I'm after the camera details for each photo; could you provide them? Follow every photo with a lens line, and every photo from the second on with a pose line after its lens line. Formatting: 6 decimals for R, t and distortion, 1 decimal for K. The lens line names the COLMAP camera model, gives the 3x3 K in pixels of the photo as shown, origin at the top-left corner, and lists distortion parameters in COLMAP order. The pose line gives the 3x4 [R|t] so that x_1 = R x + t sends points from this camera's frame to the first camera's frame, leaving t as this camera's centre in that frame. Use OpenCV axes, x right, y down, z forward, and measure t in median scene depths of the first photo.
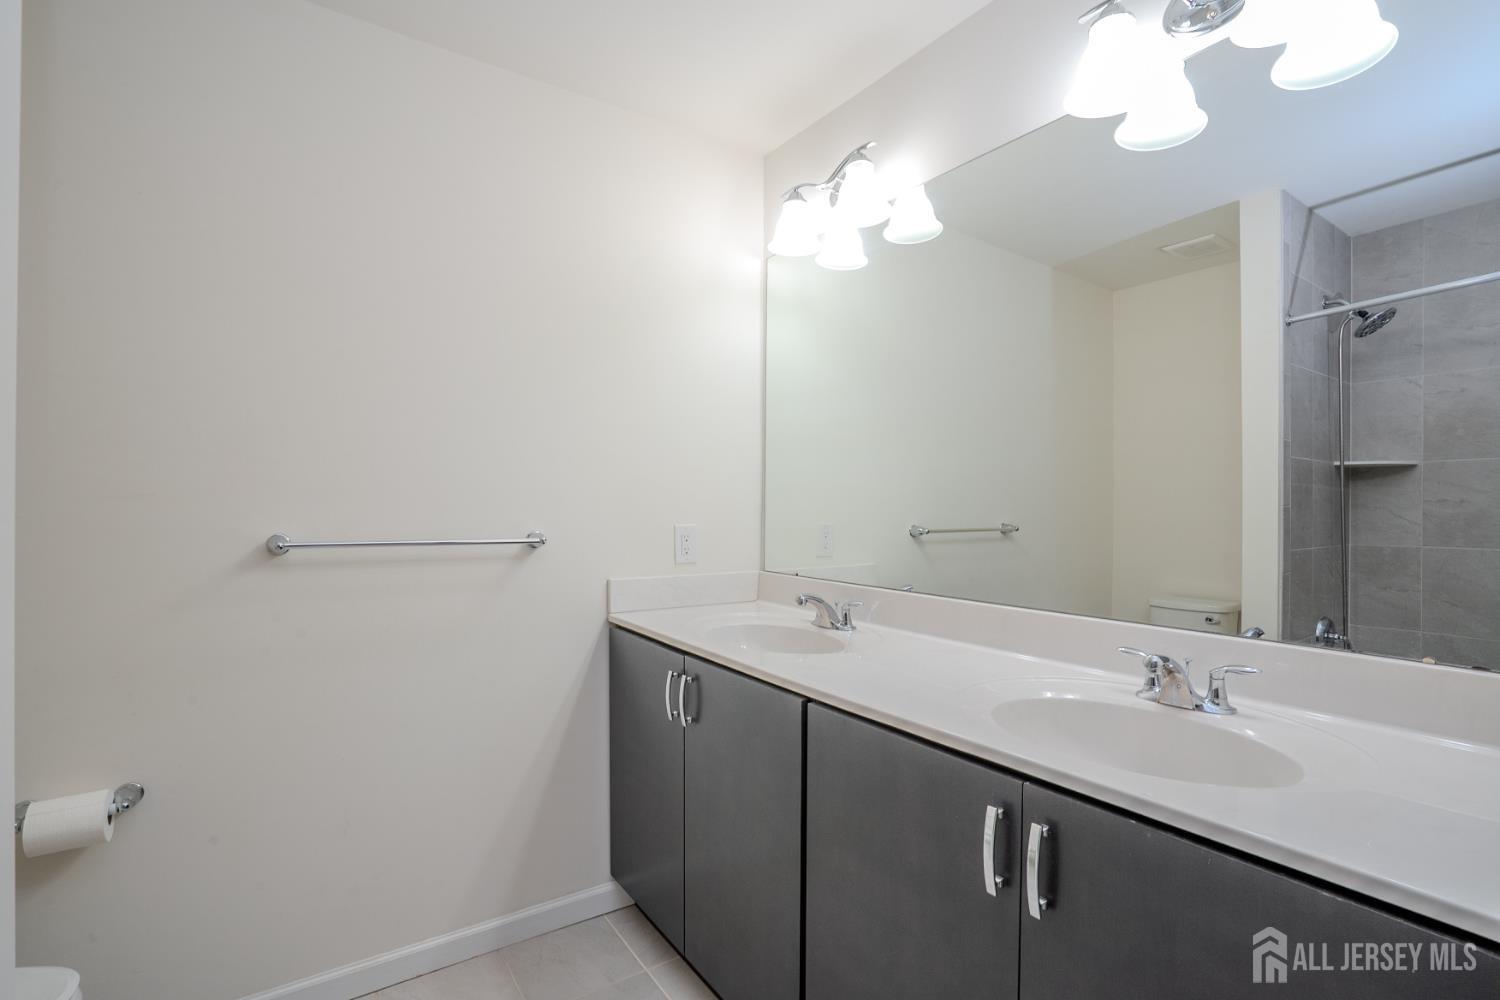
lens RADIAL K [[693.2, 0, 759.9], [0, 693.2, 510.5], [0, 0, 1]] dist [-0.045741, 0.012650]
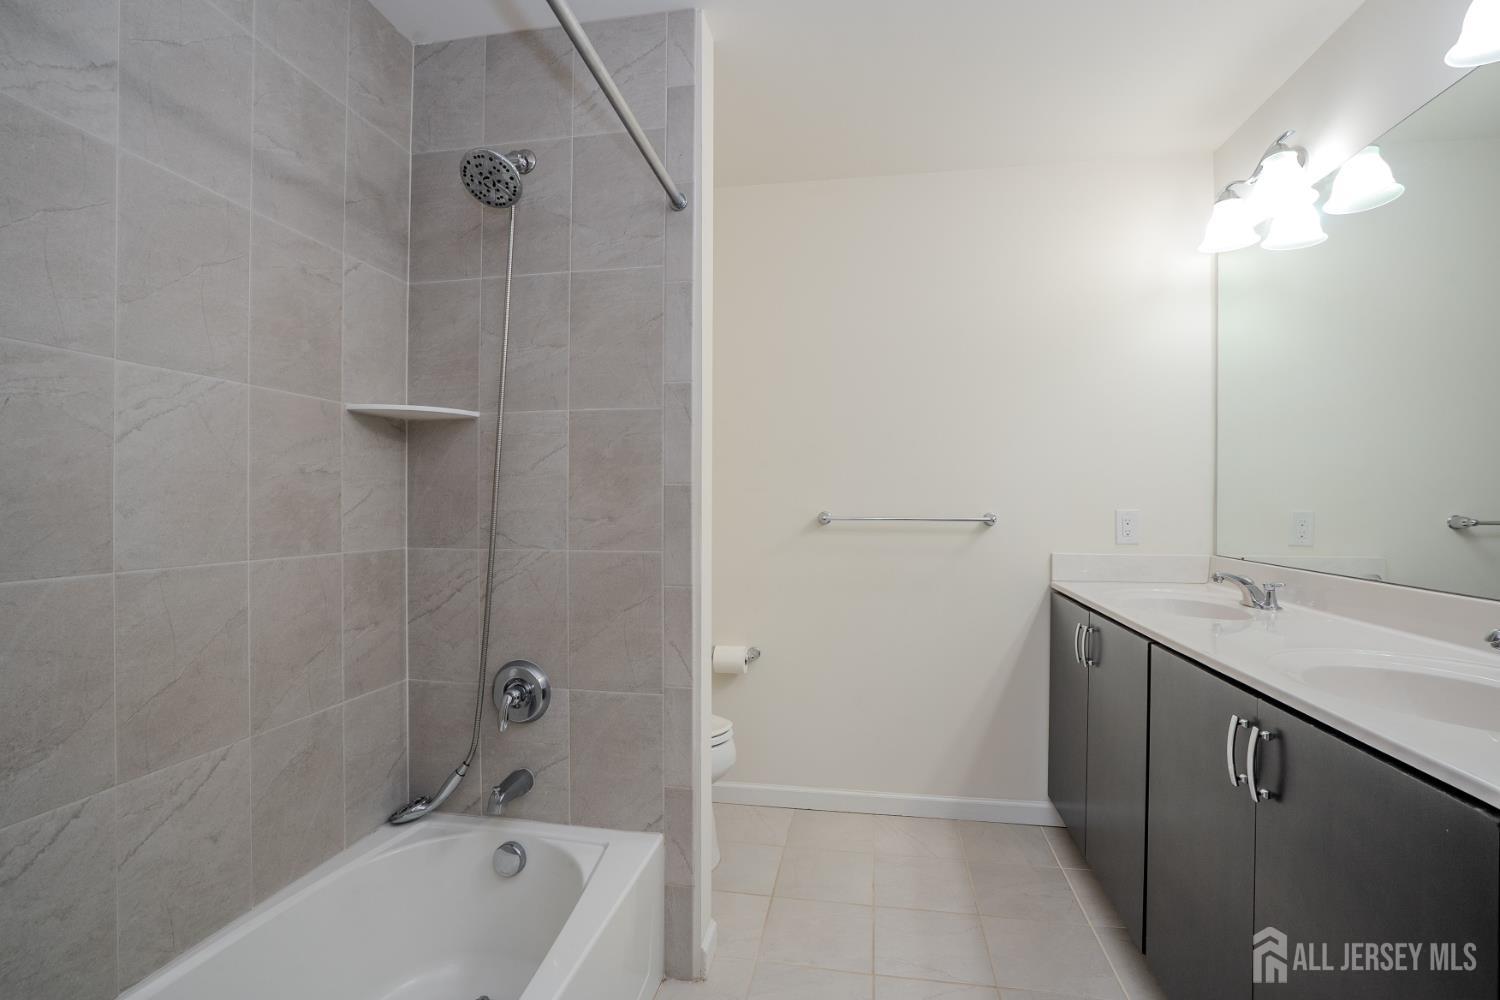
lens RADIAL K [[693.2, 0, 748.6], [0, 693.2, 504.6], [0, 0, 1]] dist [-0.045741, 0.012650]
pose [[0.705773, -0.001743, -0.708436, 0.280601], [-0.003444, 0.999977, -0.005892, 0.023757], [0.708430, 0.006599, 0.705750, -0.252070]]
